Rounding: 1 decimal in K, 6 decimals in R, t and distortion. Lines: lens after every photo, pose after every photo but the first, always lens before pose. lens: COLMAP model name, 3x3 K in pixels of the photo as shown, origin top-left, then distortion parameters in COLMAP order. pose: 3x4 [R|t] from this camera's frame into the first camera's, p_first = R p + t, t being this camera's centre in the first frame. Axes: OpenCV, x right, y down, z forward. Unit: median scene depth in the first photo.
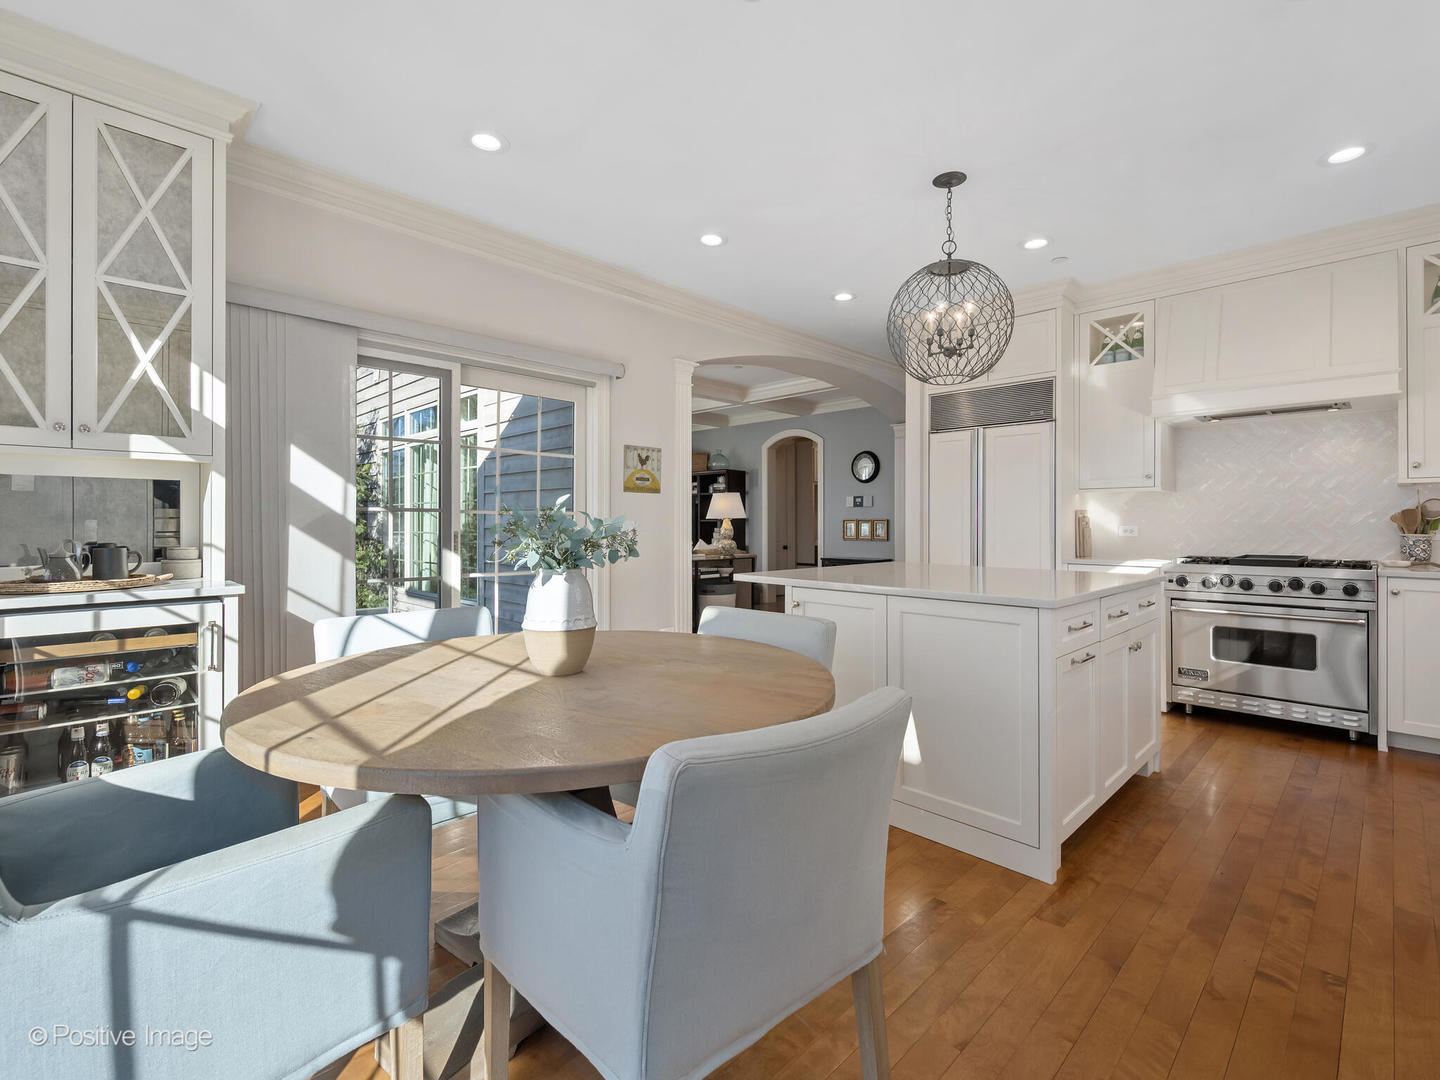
lens RADIAL K [[672.4, 0, 723.8], [0, 672.4, 522.1], [0, 0, 1]] dist [0.000846, -0.000613]
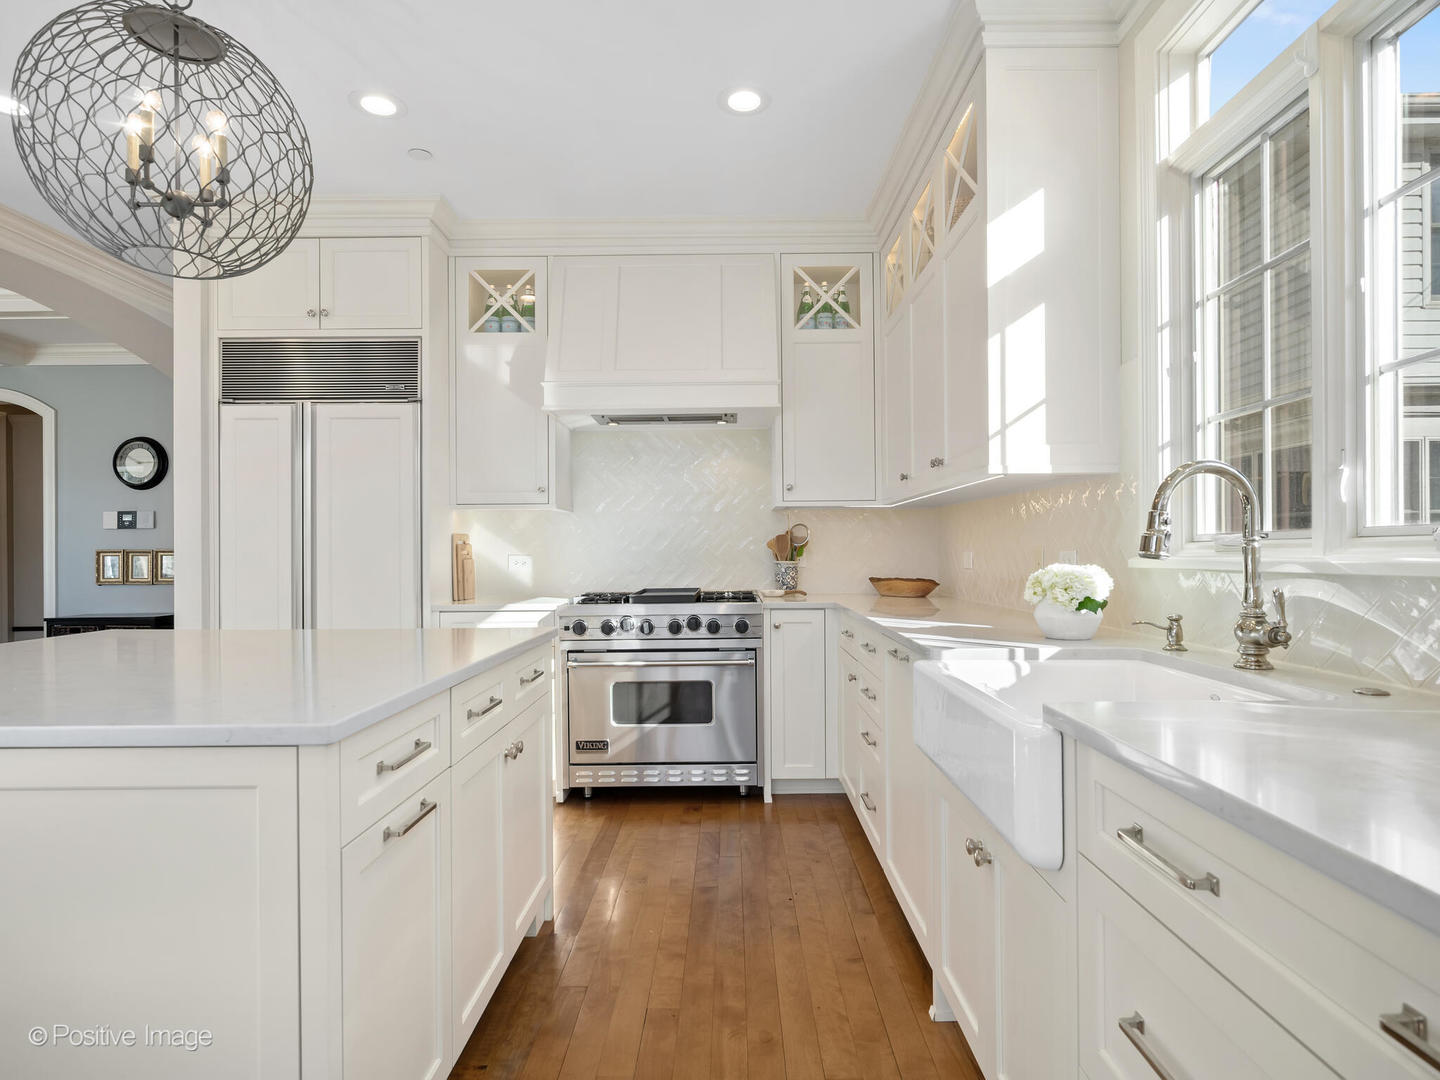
lens RADIAL K [[732.5, 0, 720.0], [0, 732.5, 540.0], [0, 0, 1]] dist [0.001061, 0.000316]
pose [[0.709001, 0.004750, 0.705192, 0.218136], [0.008399, 0.999850, -0.015180, 0.002695], [-0.705158, 0.016685, 0.708854, 0.311790]]
